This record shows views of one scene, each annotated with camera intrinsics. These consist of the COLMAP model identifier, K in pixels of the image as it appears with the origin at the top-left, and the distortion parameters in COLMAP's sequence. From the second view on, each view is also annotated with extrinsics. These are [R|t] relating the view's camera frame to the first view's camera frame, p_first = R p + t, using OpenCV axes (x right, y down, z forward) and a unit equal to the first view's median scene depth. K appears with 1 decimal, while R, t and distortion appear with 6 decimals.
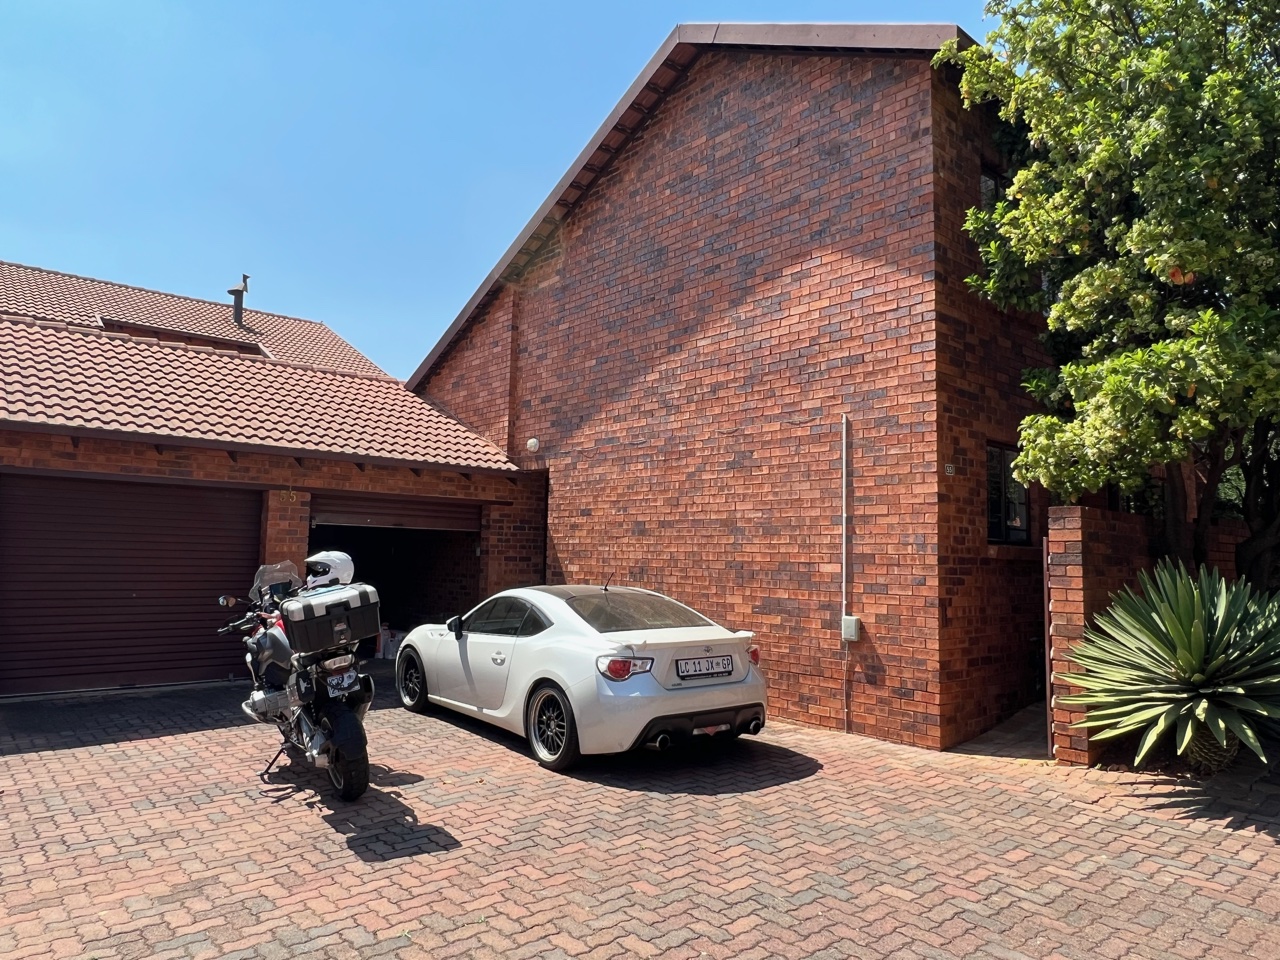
lens RADIAL K [[830.7, 0, 639.0], [0, 830.7, 480.5], [0, 0, 1]] dist [-0.018054, 0.002171]
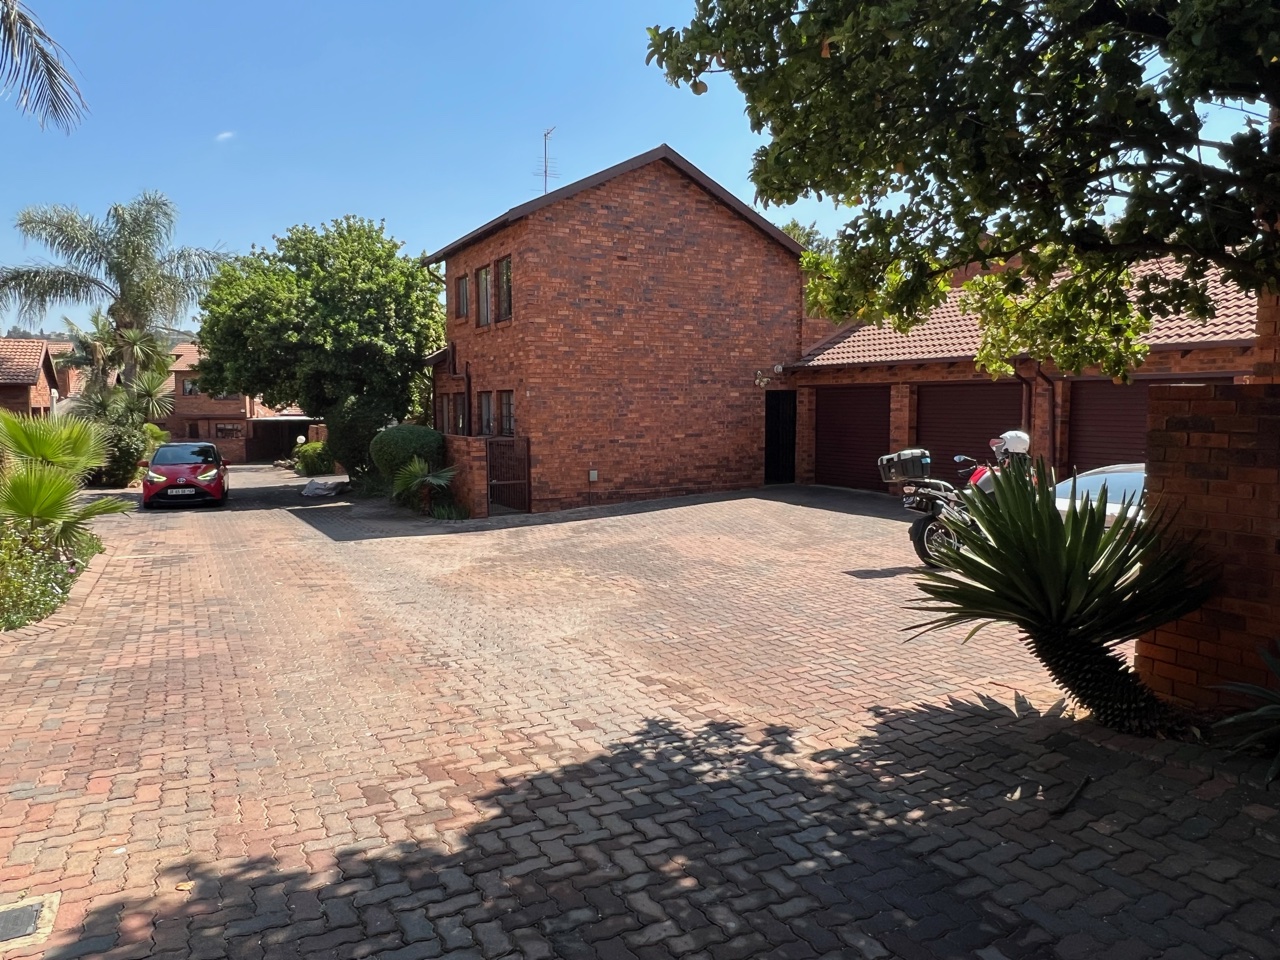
lens RADIAL K [[830.7, 0, 639.3], [0, 830.7, 480.1], [0, 0, 1]] dist [-0.018054, 0.002171]
pose [[-0.197706, 0.066519, -0.978002, 1.833769], [0.087573, 0.994904, 0.049966, 0.054364], [0.976342, -0.075768, -0.202523, 0.894997]]
